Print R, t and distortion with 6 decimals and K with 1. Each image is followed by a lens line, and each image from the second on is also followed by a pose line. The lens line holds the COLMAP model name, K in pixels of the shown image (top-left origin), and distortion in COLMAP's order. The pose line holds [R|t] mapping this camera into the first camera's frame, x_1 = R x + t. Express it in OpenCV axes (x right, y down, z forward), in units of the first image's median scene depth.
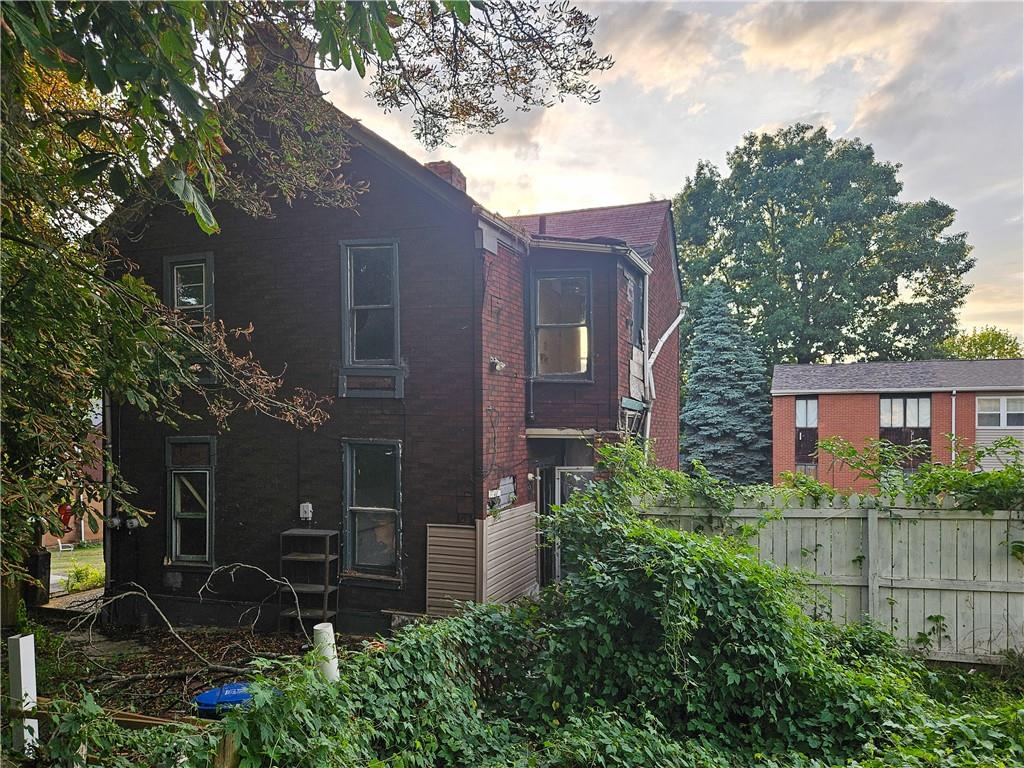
lens RADIAL K [[795.8, 0, 511.0], [0, 795.8, 387.8], [0, 0, 1]] dist [0.090355, -0.007782]
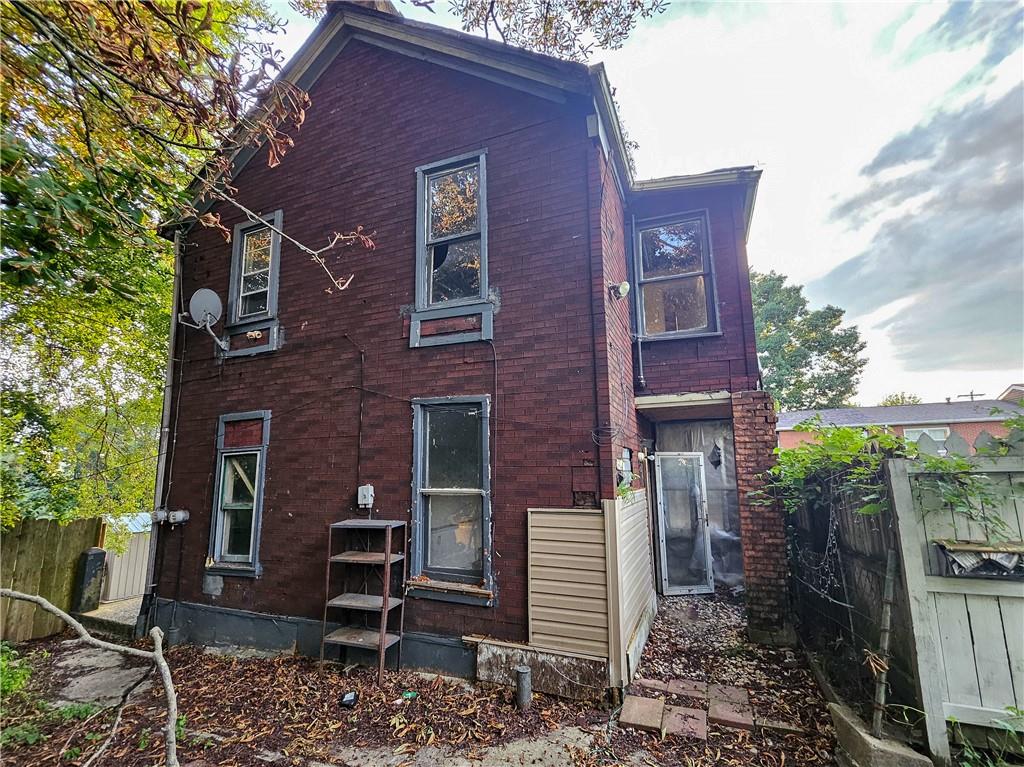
lens RADIAL K [[460.7, 0, 521.0], [0, 460.7, 390.3], [0, 0, 1]] dist [0.014579, 0.000917]
pose [[0.999539, -0.014650, -0.026583, -0.093752], [0.010824, 0.990272, -0.138721, 0.117638], [0.028356, 0.138369, 0.989975, 0.555331]]
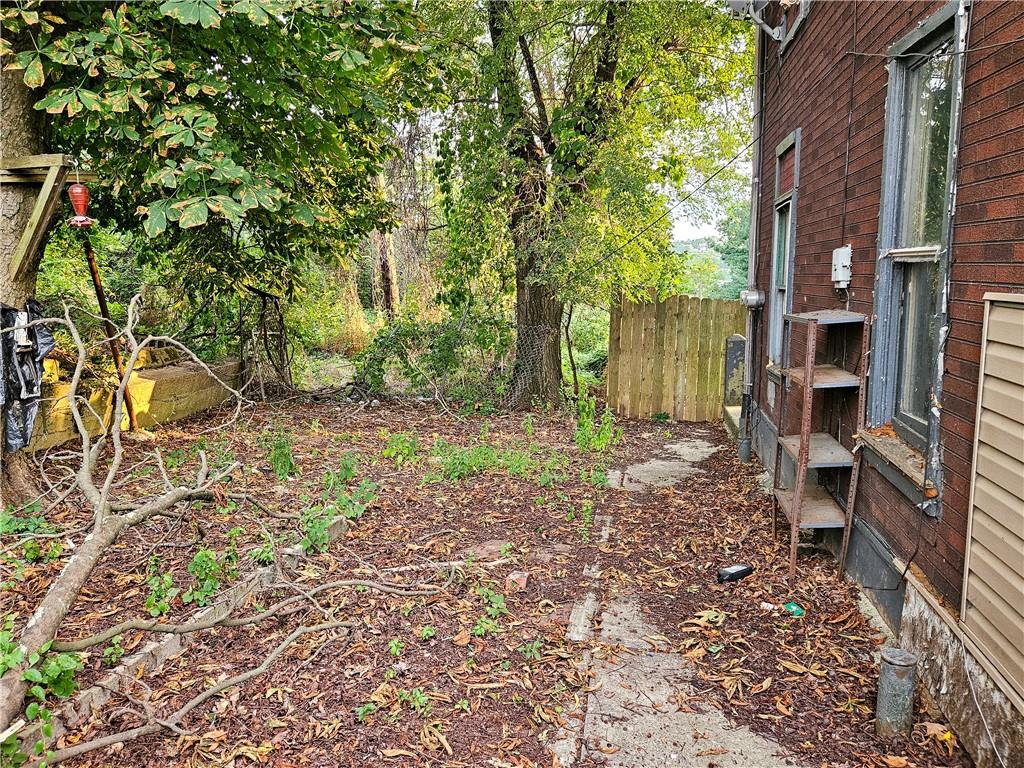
lens RADIAL K [[795.8, 0, 512.1], [0, 795.8, 382.8], [0, 0, 1]] dist [0.090355, -0.007782]
pose [[0.187461, 0.132035, -0.973358, 0.127579], [0.035641, 0.989358, 0.141070, 0.150720], [0.981625, -0.061136, 0.180761, 0.776885]]
